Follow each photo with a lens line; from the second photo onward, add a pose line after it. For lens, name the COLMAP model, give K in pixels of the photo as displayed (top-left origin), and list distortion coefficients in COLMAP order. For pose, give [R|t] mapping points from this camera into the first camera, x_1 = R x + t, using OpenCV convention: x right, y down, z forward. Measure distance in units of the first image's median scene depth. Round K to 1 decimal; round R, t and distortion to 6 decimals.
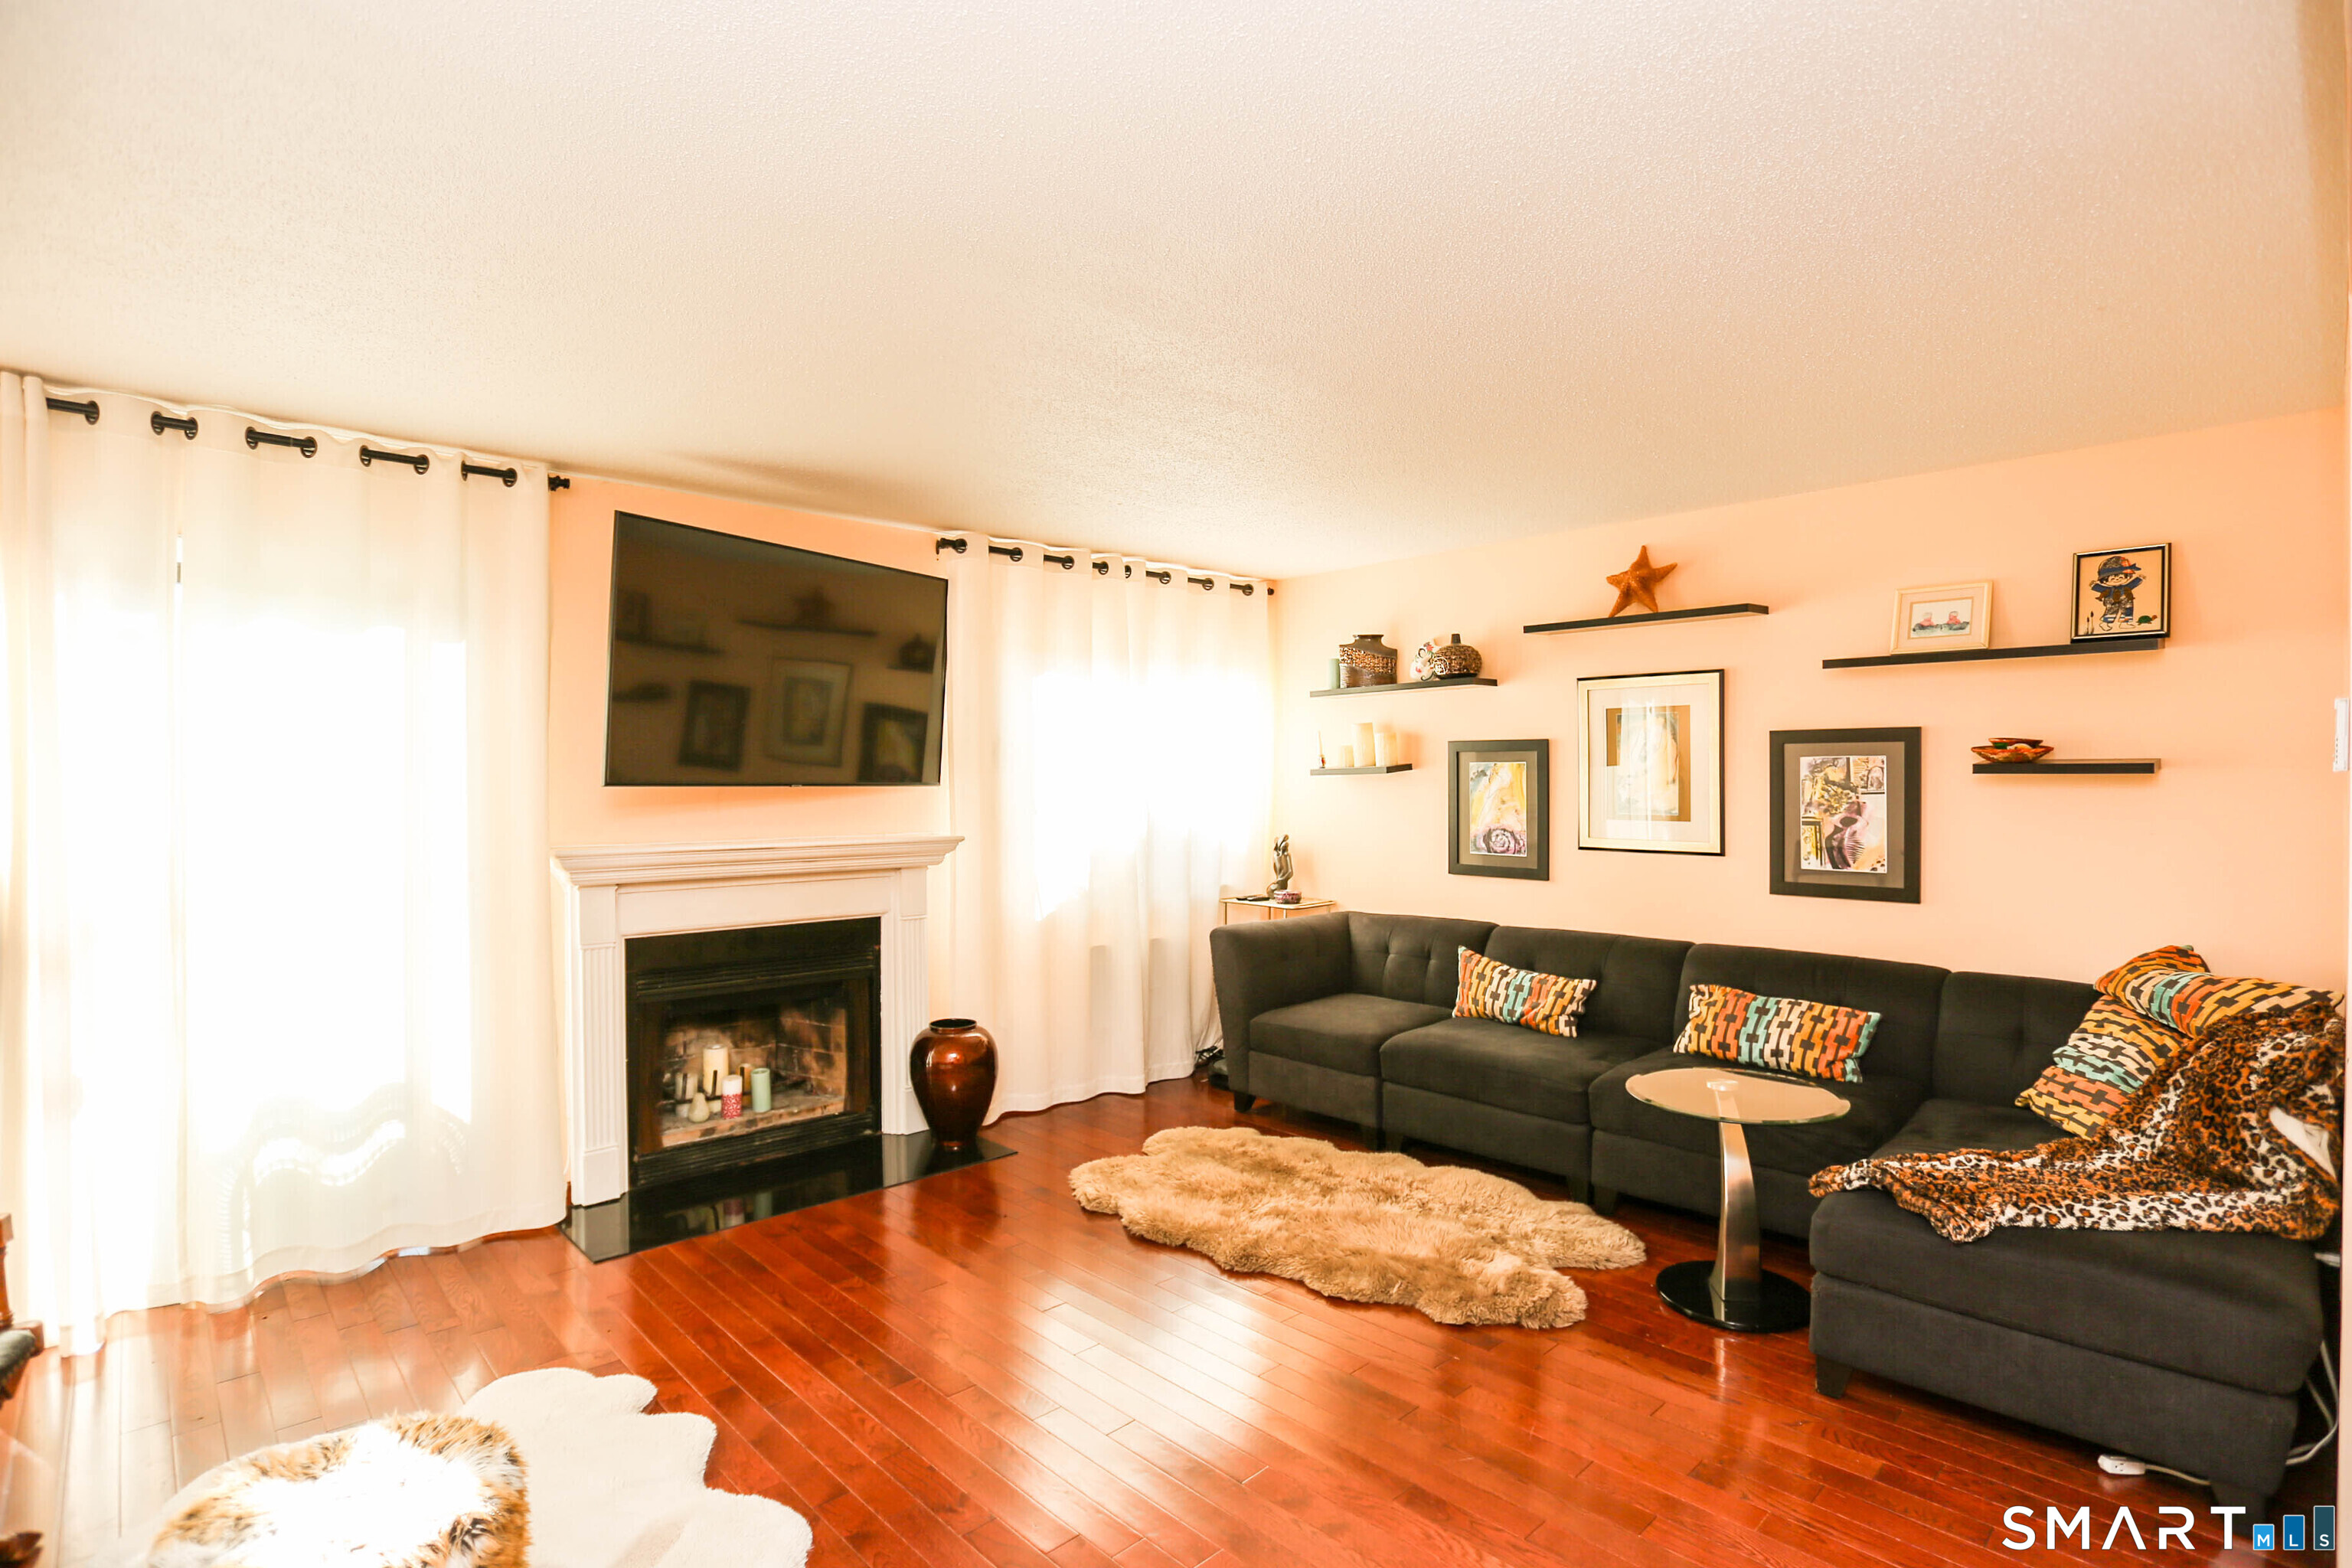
lens RADIAL K [[1152.6, 0, 1176.0], [0, 1152.6, 784.0], [0, 0, 1]] dist [-0.002050, -0.000260]
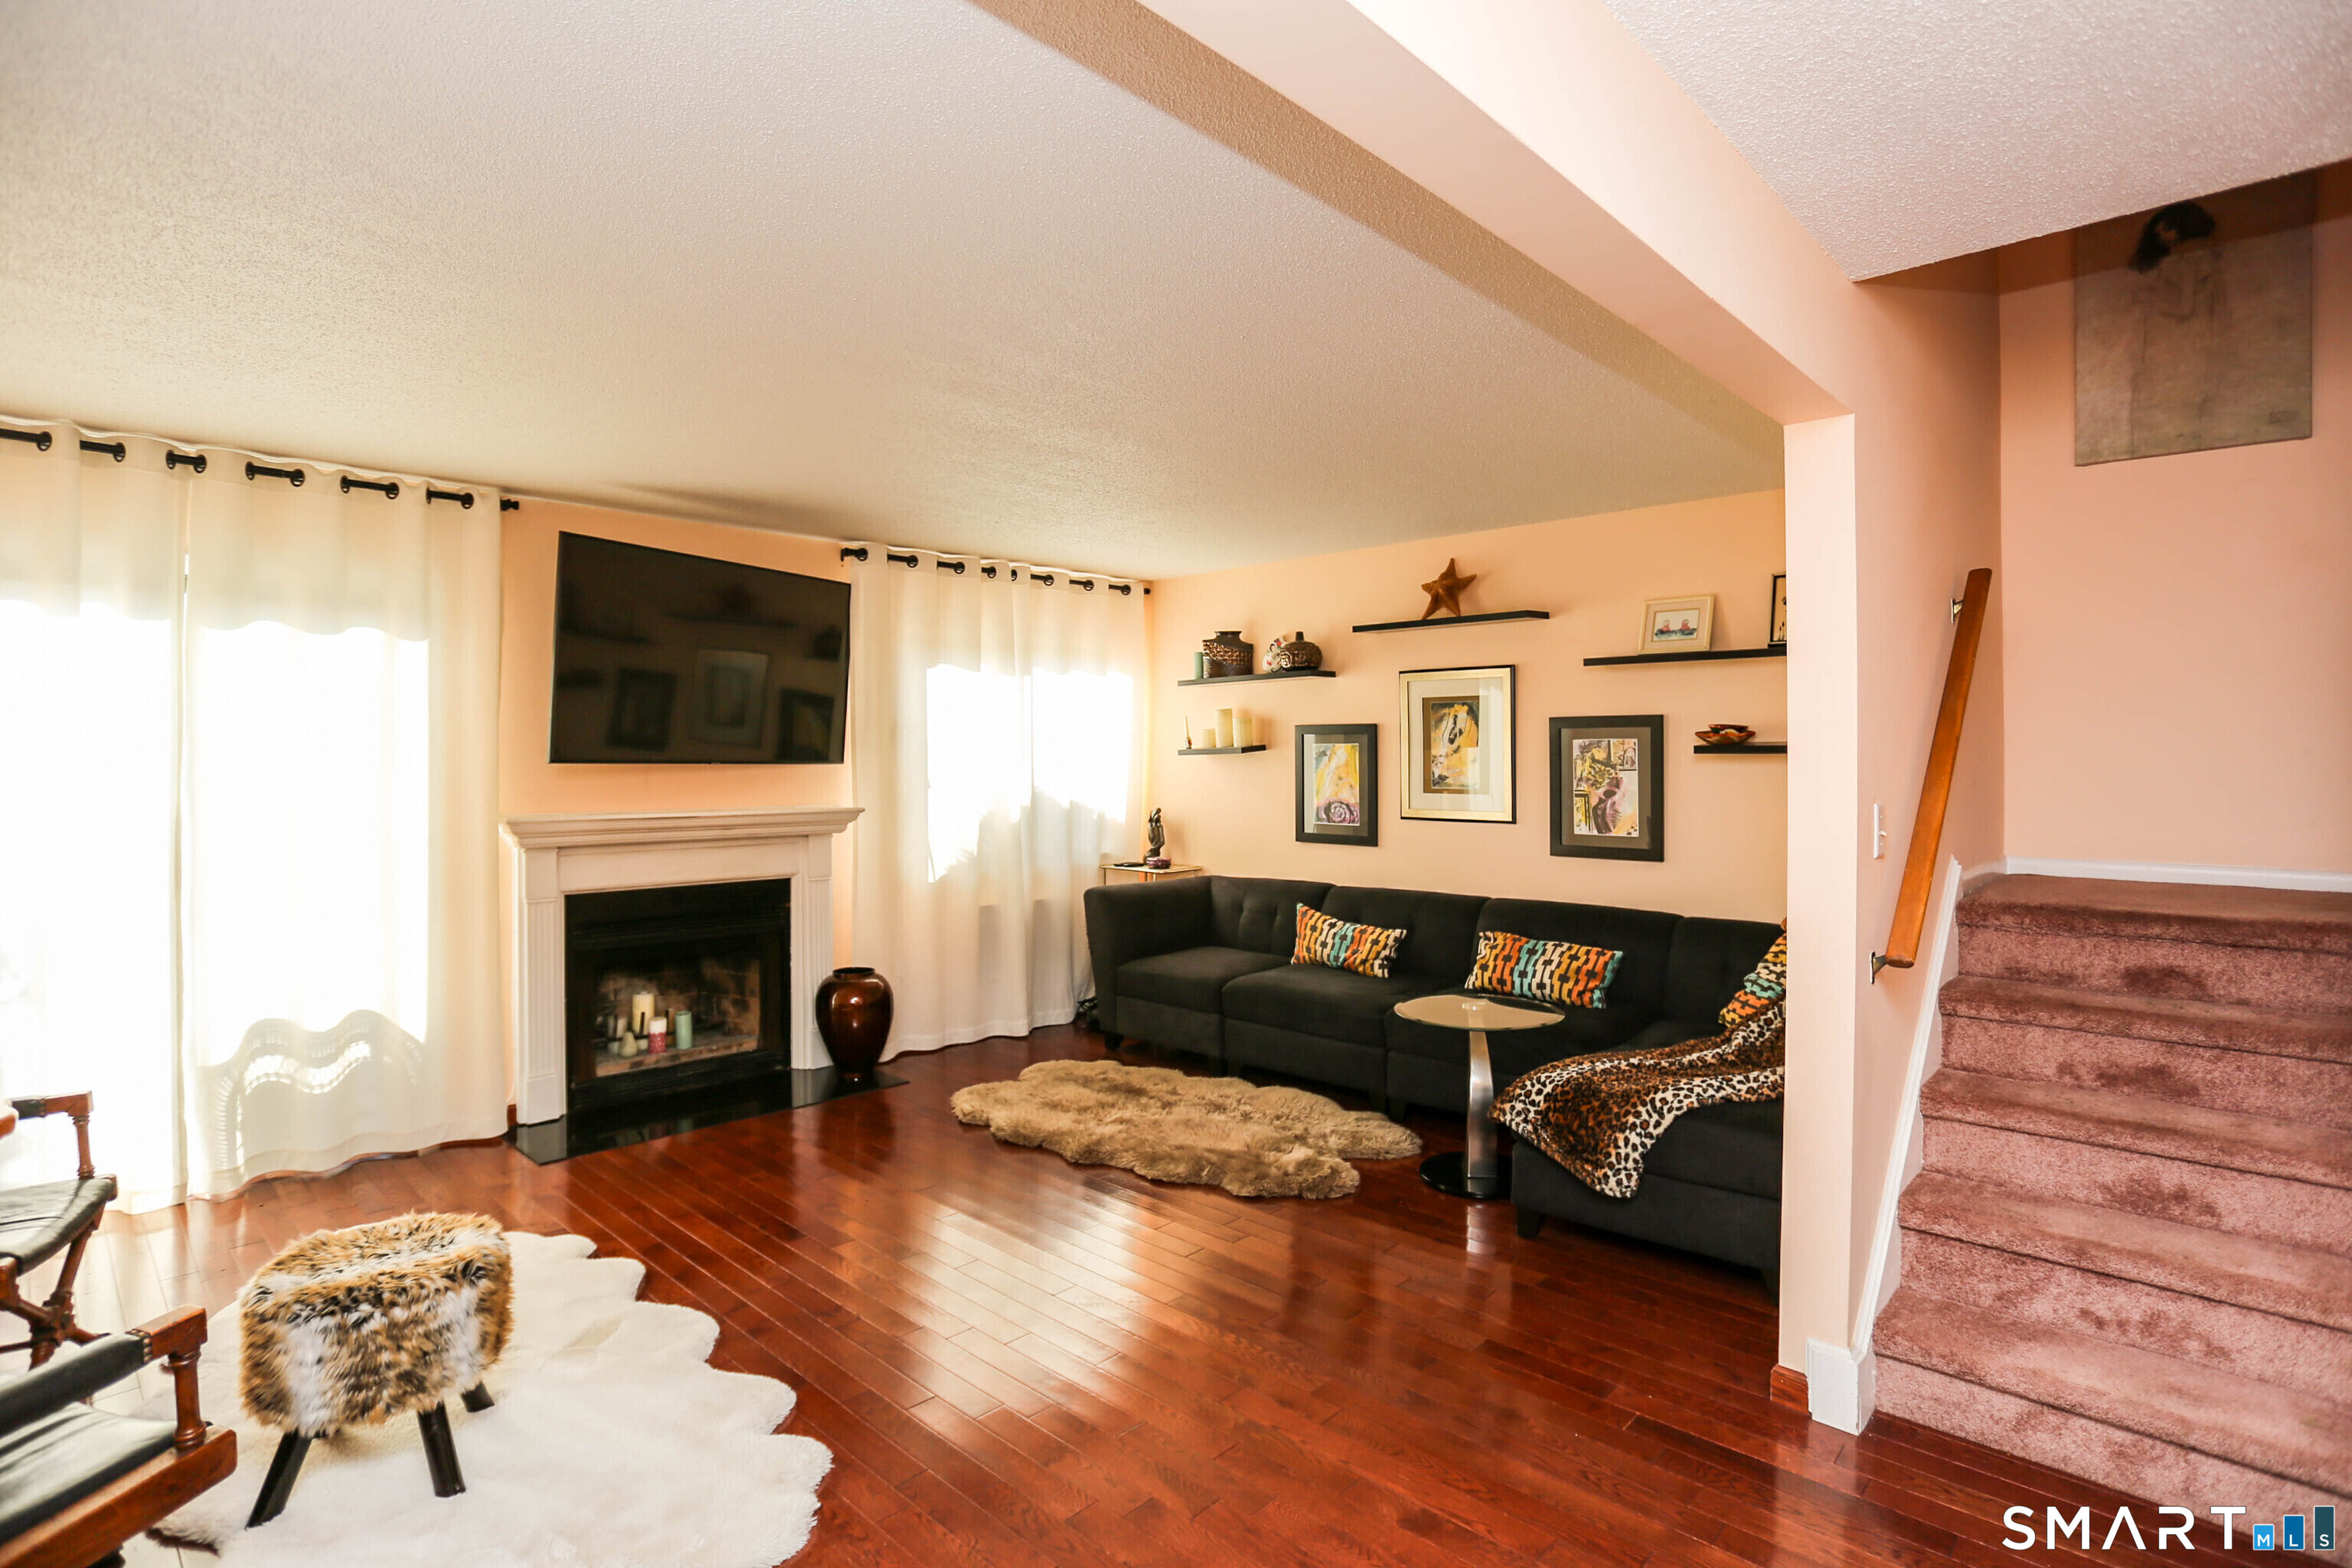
lens RADIAL K [[1198.6, 0, 1172.4], [0, 1198.6, 757.6], [0, 0, 1]] dist [0.000510, 0.000837]
pose [[0.999272, 0.000628, 0.038143, 0.080039], [-0.000380, 0.999979, -0.006512, 0.003229], [-0.038147, 0.006493, 0.999251, -0.211494]]
